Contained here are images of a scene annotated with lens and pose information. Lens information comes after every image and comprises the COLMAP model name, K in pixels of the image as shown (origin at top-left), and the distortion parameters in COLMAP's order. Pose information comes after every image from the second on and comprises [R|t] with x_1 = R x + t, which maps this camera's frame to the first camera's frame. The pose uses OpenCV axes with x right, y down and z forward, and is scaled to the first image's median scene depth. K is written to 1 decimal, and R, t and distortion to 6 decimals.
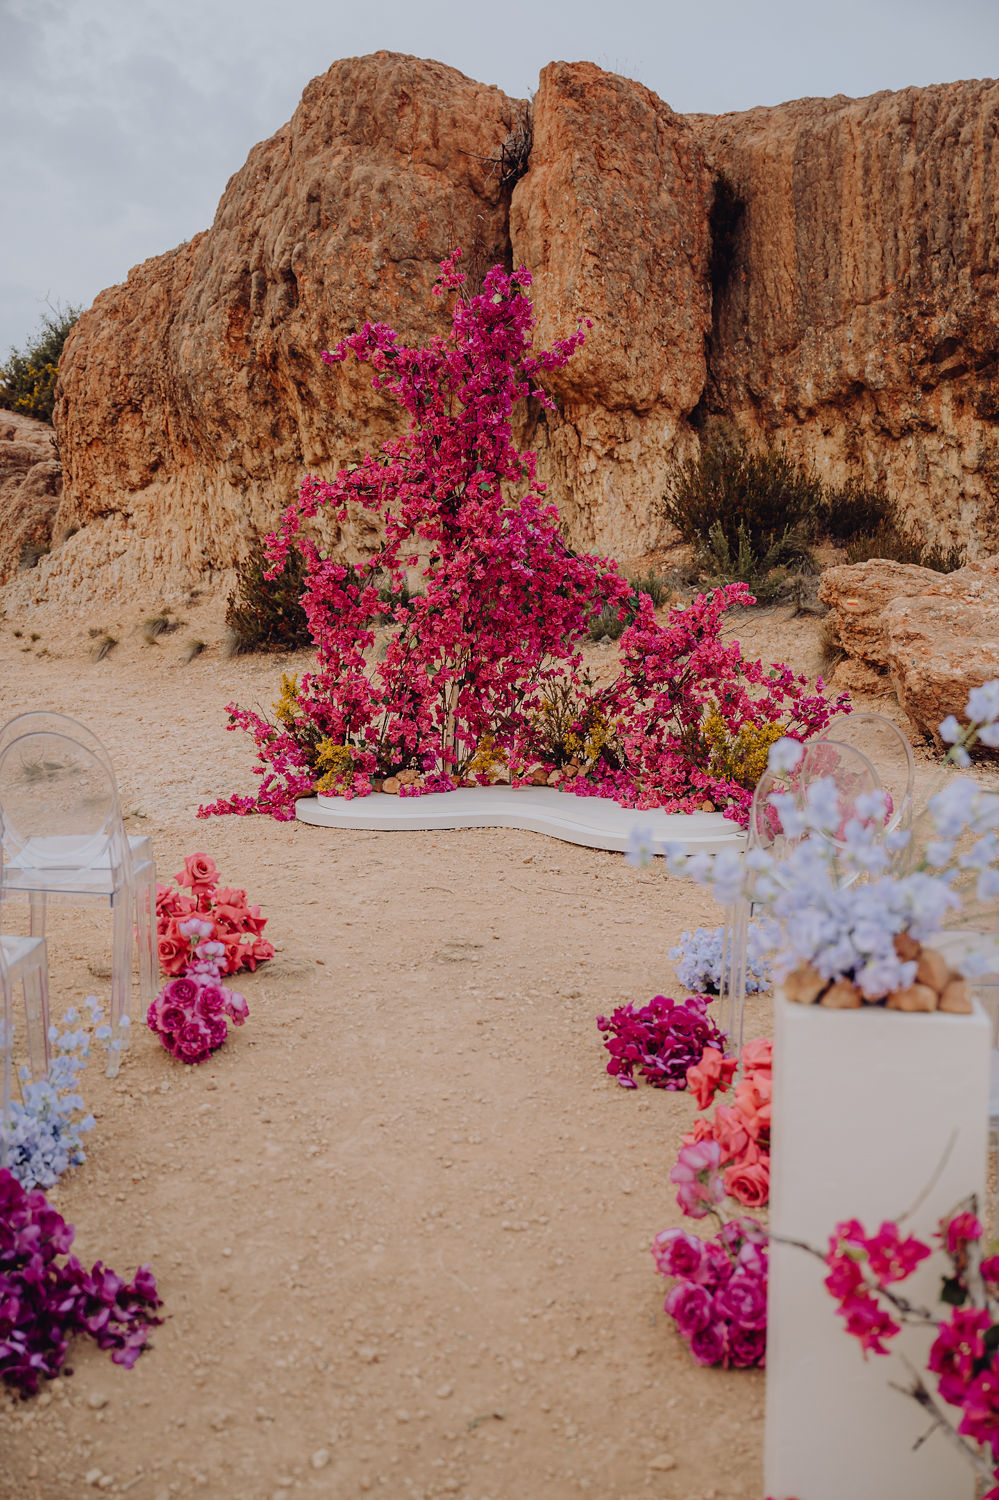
lens RADIAL K [[1620.3, 0, 499.5], [0, 1620.3, 750.0], [0, 0, 1]] dist [0.020533, 0.038706]
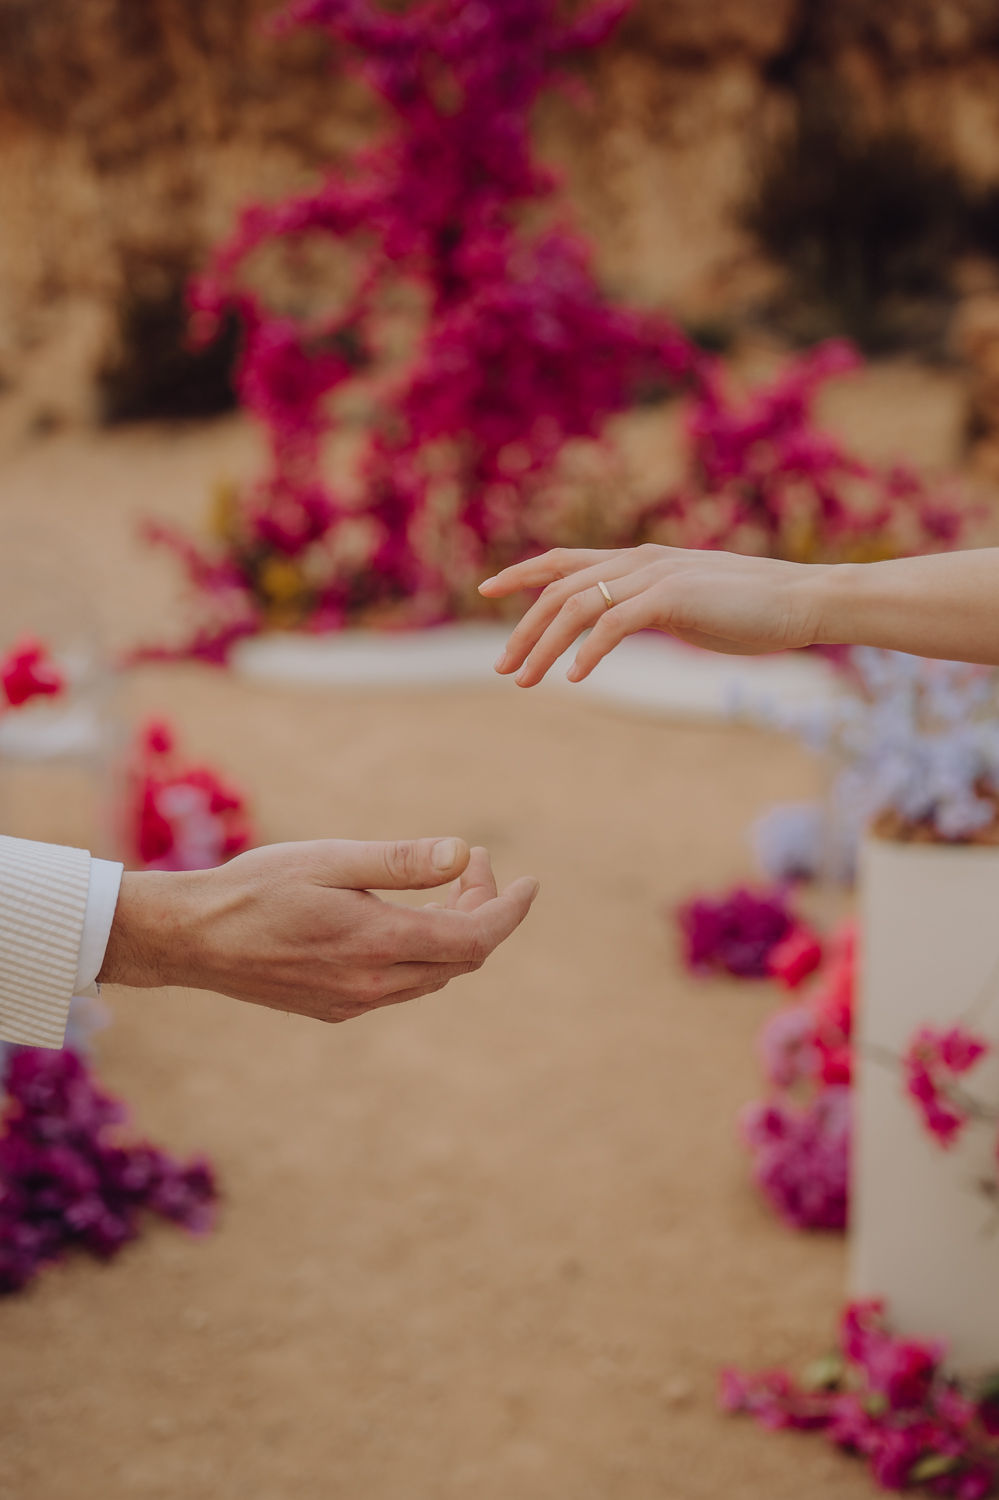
lens RADIAL K [[2579.5, 0, 499.5], [0, 2579.5, 750.0], [0, 0, 1]] dist [0.045329, 0.151003]
pose [[0.999900, -0.005079, 0.013179, -0.011973], [0.004088, 0.997239, 0.074146, -0.004458], [-0.013520, -0.074085, 0.997160, -0.090966]]
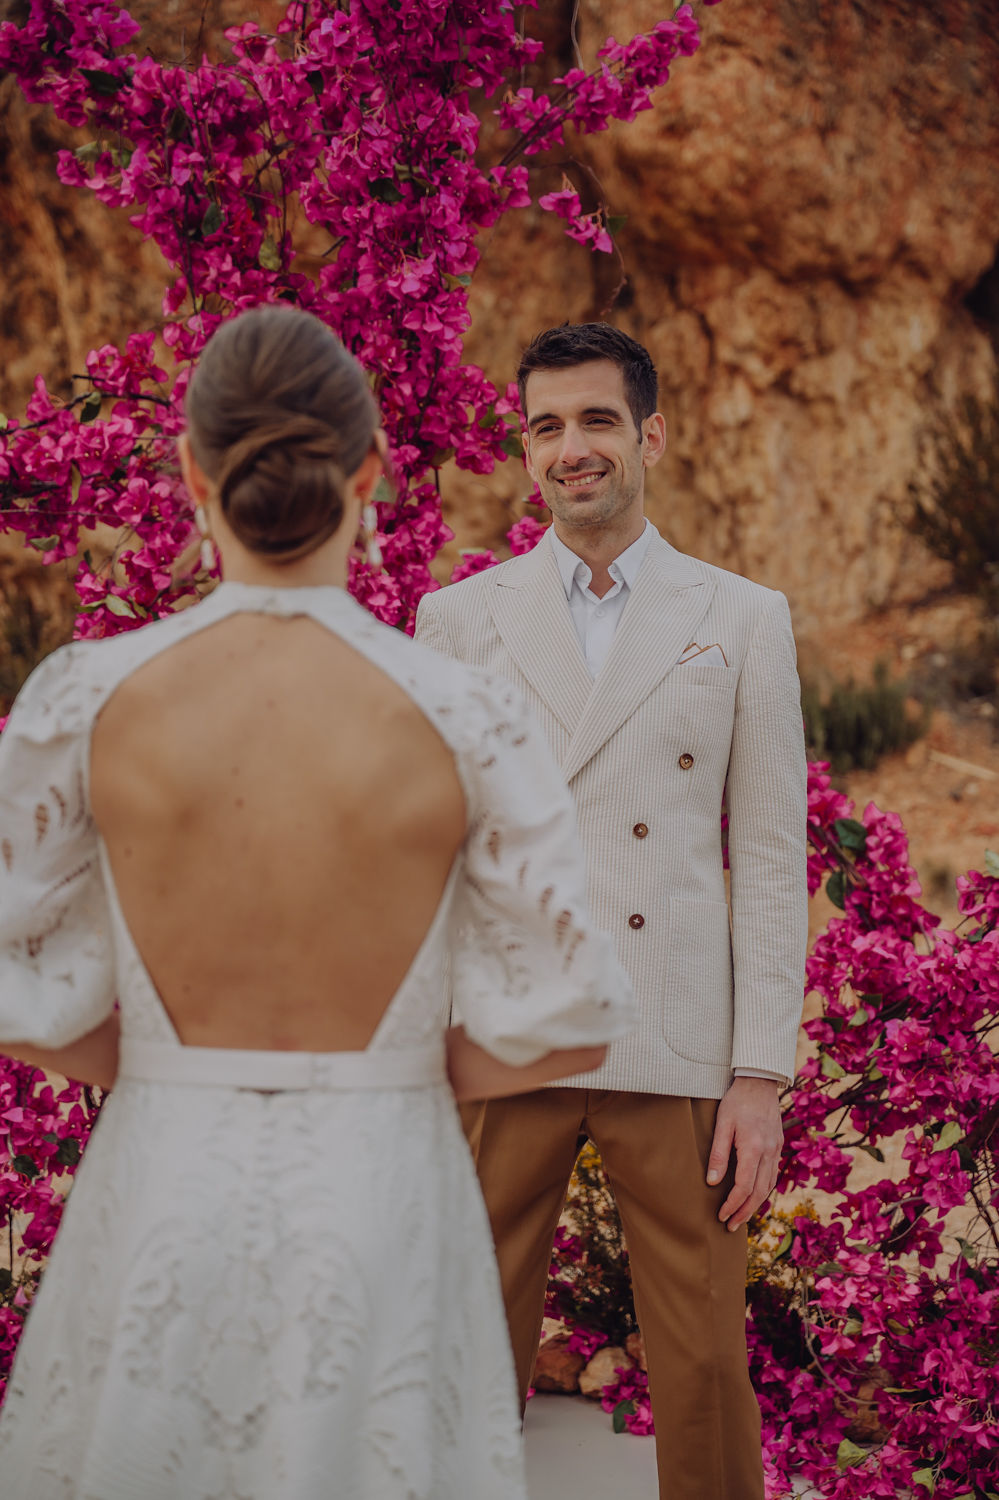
lens RADIAL K [[3011.0, 0, 496.9], [0, 3011.0, 782.9], [0, 0, 1]] dist [0.154565, -0.157525]
pose [[0.999594, 0.011294, -0.026171, 0.015133], [-0.012503, 0.998841, -0.046486, -0.040235], [0.025616, 0.046794, 0.998576, 0.213001]]
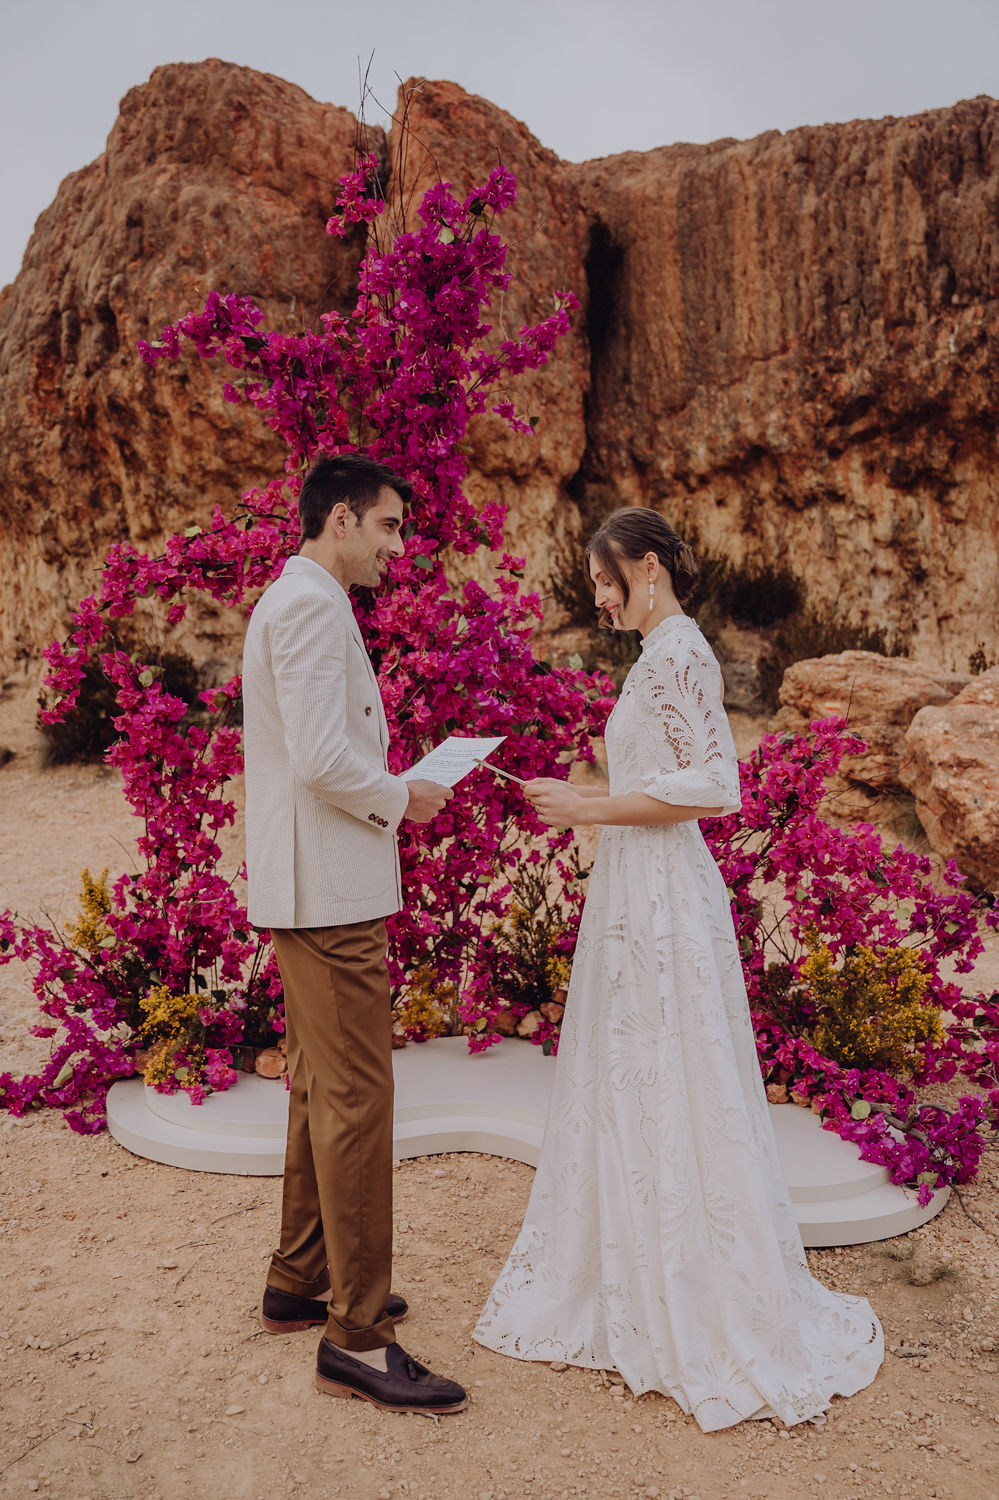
lens RADIAL K [[1399.0, 0, 486.4], [0, 1399.0, 771.9], [0, 0, 1]] dist [0.008246, 0.006432]
pose [[0.992735, -0.021285, 0.118424, -0.024755], [0.022796, 0.999675, -0.011415, -0.041452], [-0.118142, 0.014031, 0.992898, 0.254976]]
